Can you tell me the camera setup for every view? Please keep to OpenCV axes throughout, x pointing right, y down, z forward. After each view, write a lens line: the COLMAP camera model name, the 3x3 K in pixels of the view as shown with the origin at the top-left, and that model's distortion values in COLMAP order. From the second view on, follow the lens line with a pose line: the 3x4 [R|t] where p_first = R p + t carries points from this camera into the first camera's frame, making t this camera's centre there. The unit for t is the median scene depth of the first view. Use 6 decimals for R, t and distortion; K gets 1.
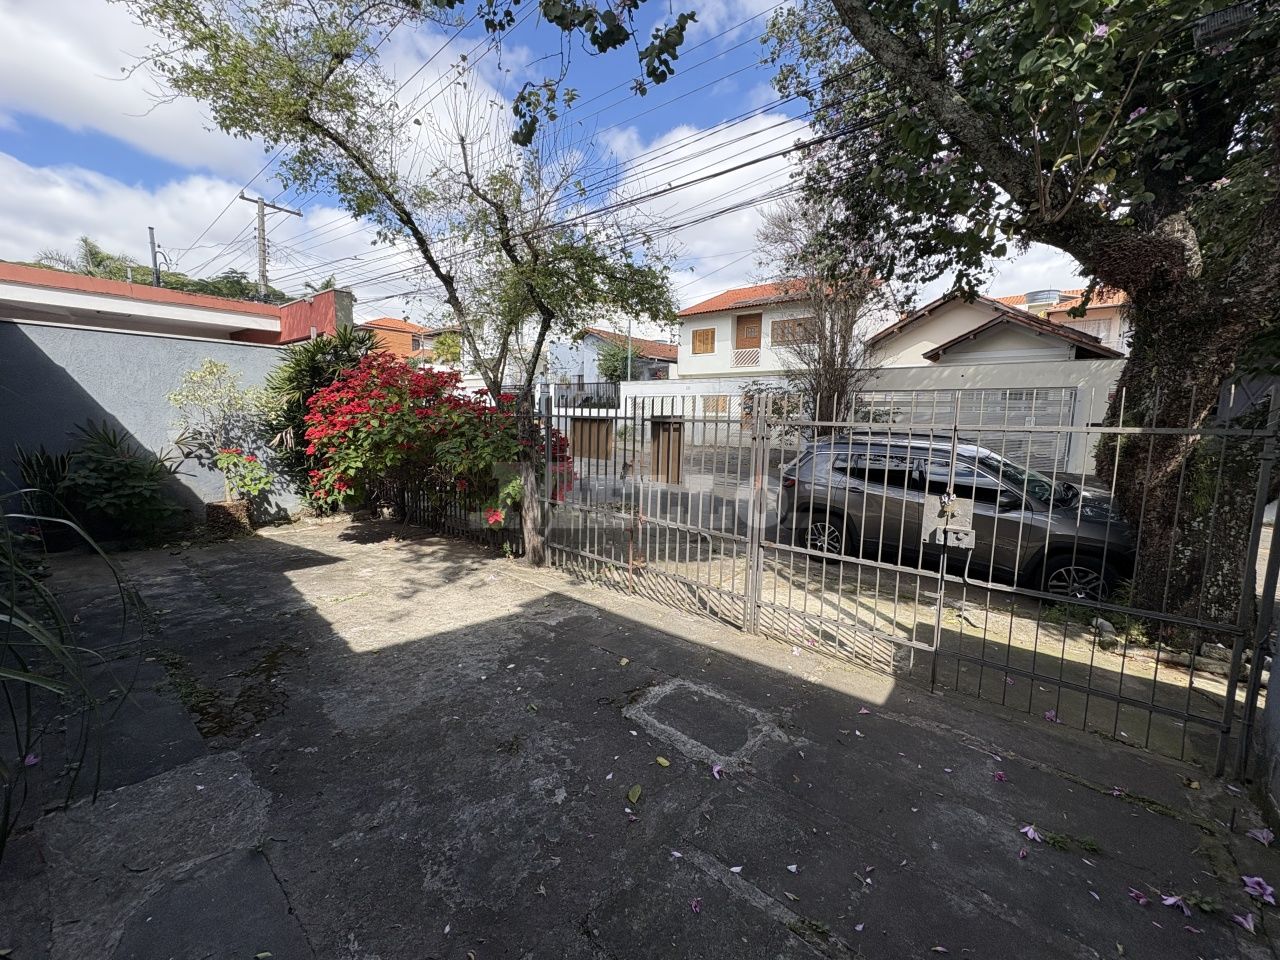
lens RADIAL K [[513.4, 0, 638.7], [0, 513.4, 475.5], [0, 0, 1]] dist [0.003463, -0.000410]
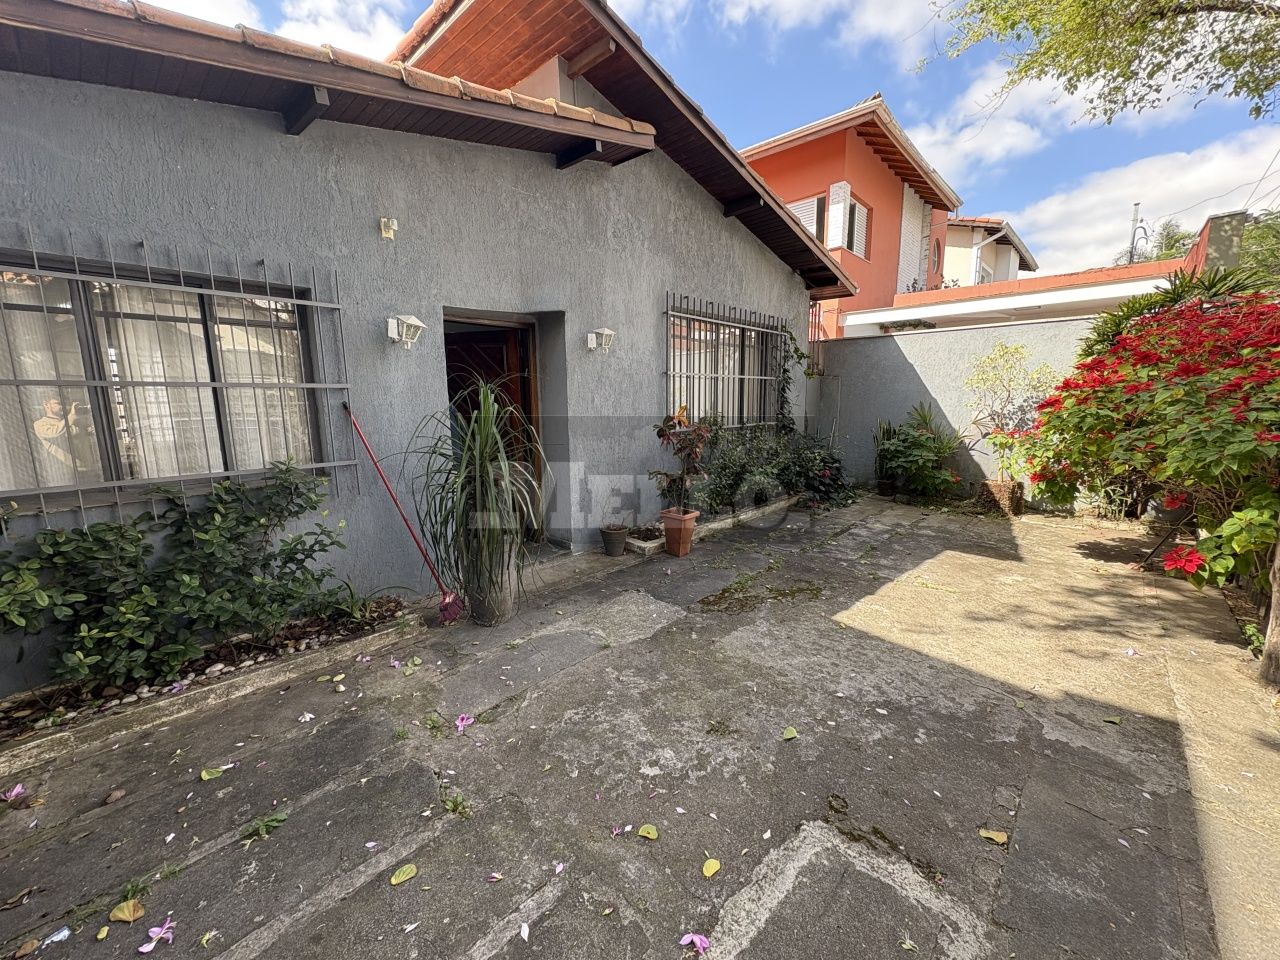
lens RADIAL K [[513.4, 0, 641.4], [0, 513.4, 481.8], [0, 0, 1]] dist [0.003463, -0.000410]
pose [[-0.060503, 0.142678, -0.987918, 0.434604], [-0.103544, 0.983495, 0.148380, -0.043841], [0.992783, 0.111270, -0.044731, 0.554945]]
